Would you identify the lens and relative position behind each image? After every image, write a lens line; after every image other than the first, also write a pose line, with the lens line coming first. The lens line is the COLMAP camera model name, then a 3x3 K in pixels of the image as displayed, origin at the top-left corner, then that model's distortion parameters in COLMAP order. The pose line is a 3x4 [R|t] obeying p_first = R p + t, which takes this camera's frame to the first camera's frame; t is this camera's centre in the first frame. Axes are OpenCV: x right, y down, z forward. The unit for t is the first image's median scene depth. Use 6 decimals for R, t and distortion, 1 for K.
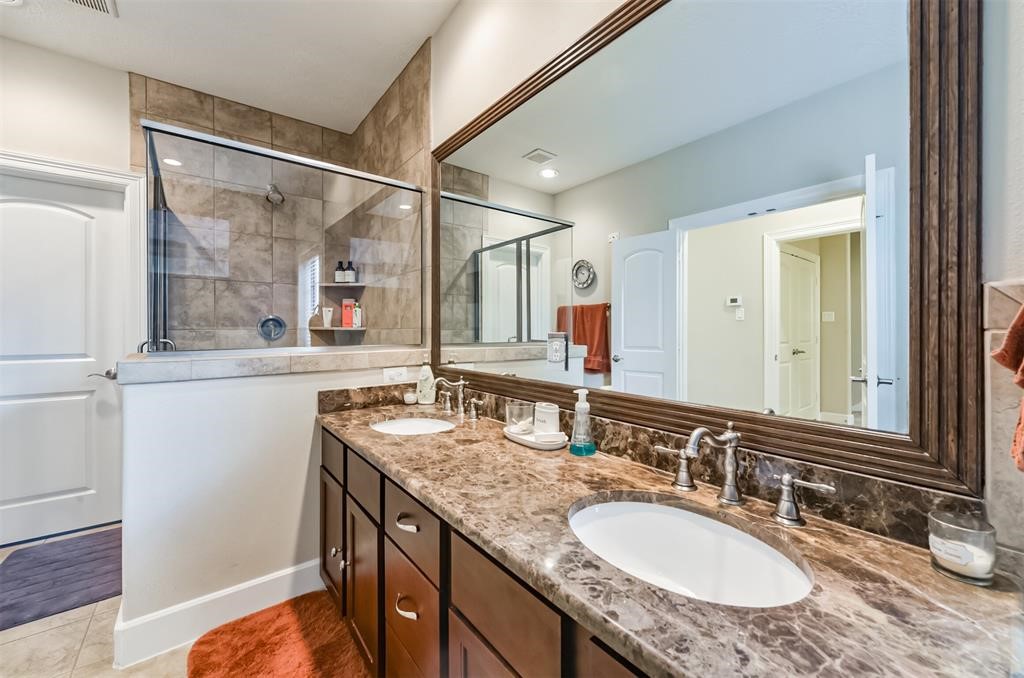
lens RADIAL K [[366.9, 0, 512.0], [0, 366.9, 339.0], [0, 0, 1]] dist [-0.000249, -0.000014]
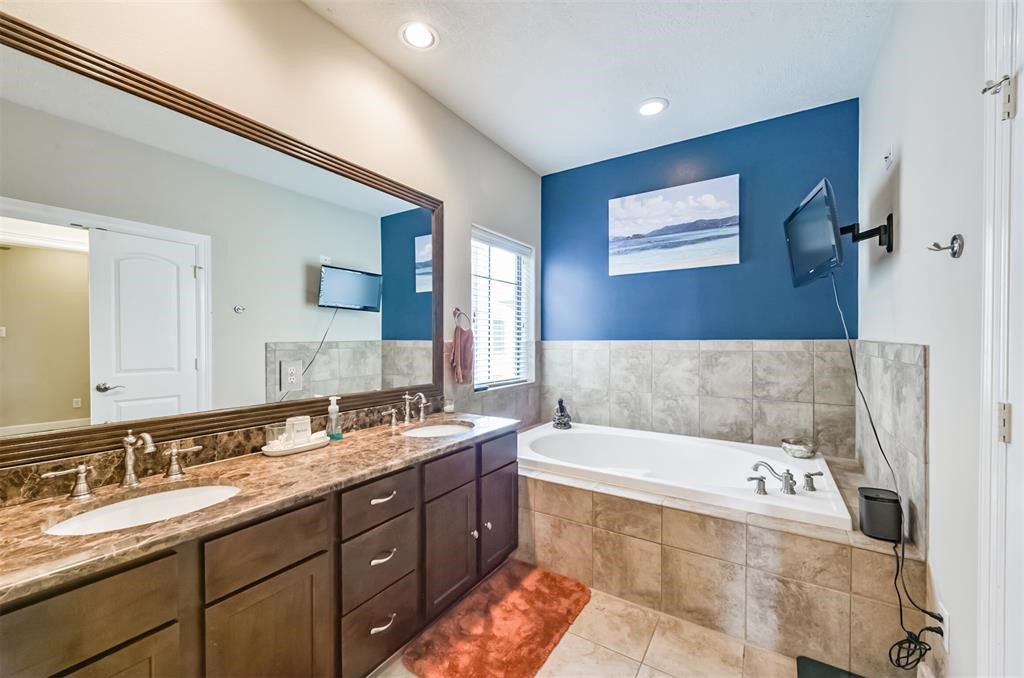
lens RADIAL K [[400.8, 0, 512.0], [0, 400.8, 339.0], [0, 0, 1]] dist [-0.000041, -0.000012]
pose [[-0.287553, -0.006822, 0.957740, -1.564311], [0.005789, 0.999944, 0.008860, -0.103354], [-0.957747, 0.008092, -0.287497, 0.785837]]
